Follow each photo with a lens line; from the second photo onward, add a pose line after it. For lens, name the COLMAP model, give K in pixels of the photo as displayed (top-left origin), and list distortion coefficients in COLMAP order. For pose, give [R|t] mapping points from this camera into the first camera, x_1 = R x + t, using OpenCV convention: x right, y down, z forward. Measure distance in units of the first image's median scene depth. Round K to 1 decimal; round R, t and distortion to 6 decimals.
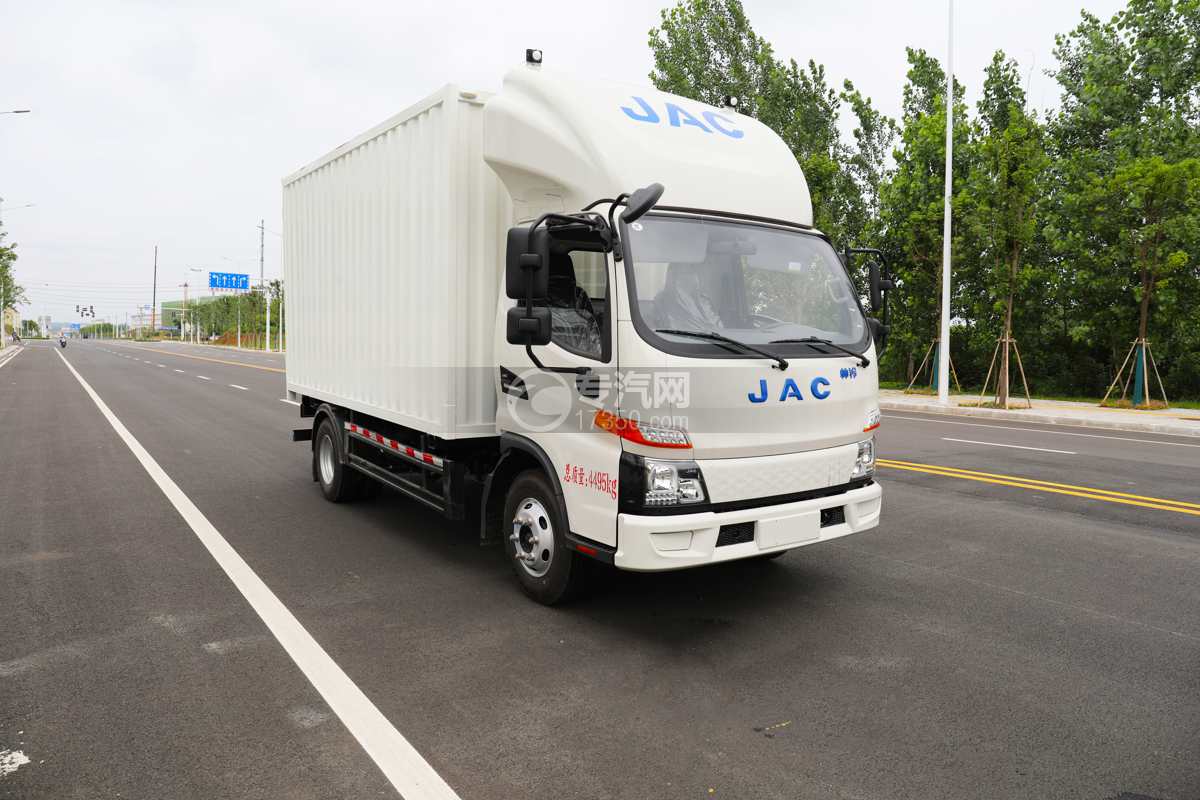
lens RADIAL K [[828.3, 0, 600.0], [0, 828.3, 400.0], [0, 0, 1]] dist [-0.117084, 0.100743]
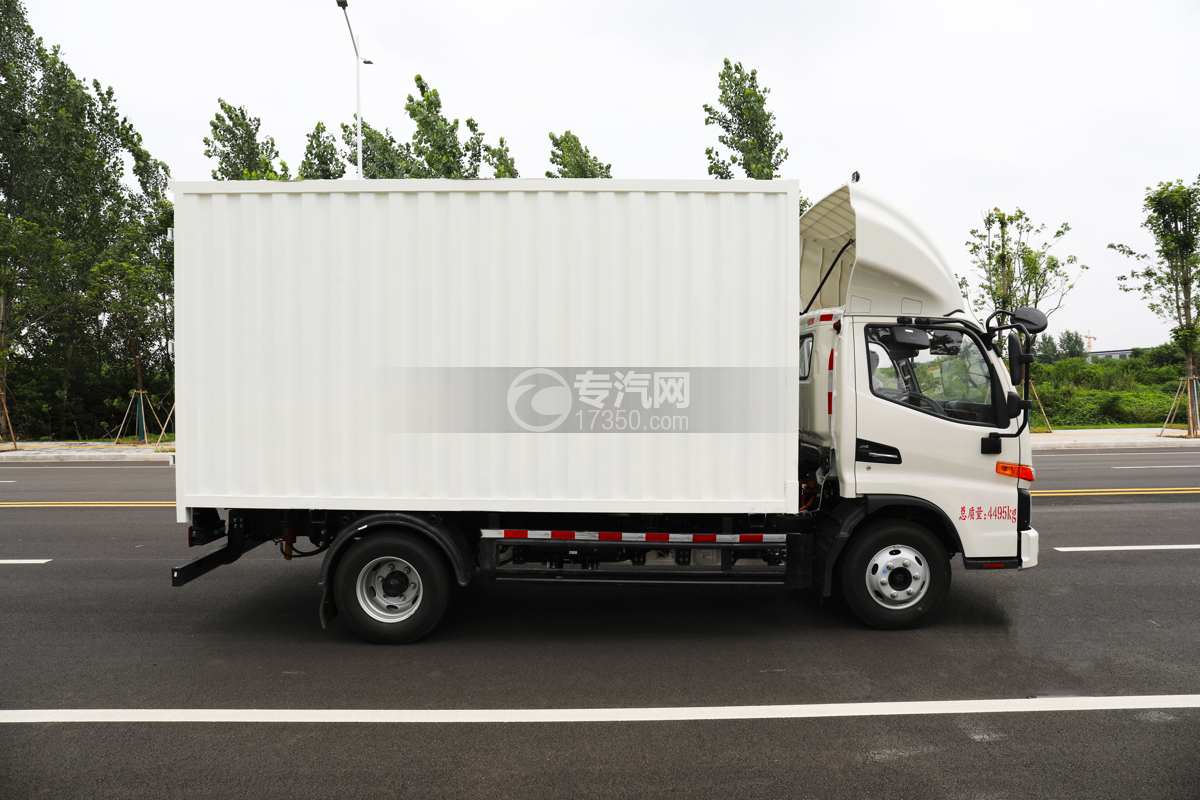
lens RADIAL K [[828.3, 0, 600.0], [0, 828.3, 400.0], [0, 0, 1]] dist [-0.117084, 0.100743]
pose [[0.552476, -0.031311, 0.832940, -2.326757], [0.078333, 0.996822, -0.014485, -0.193105], [-0.829840, 0.073250, 0.553173, 1.227199]]
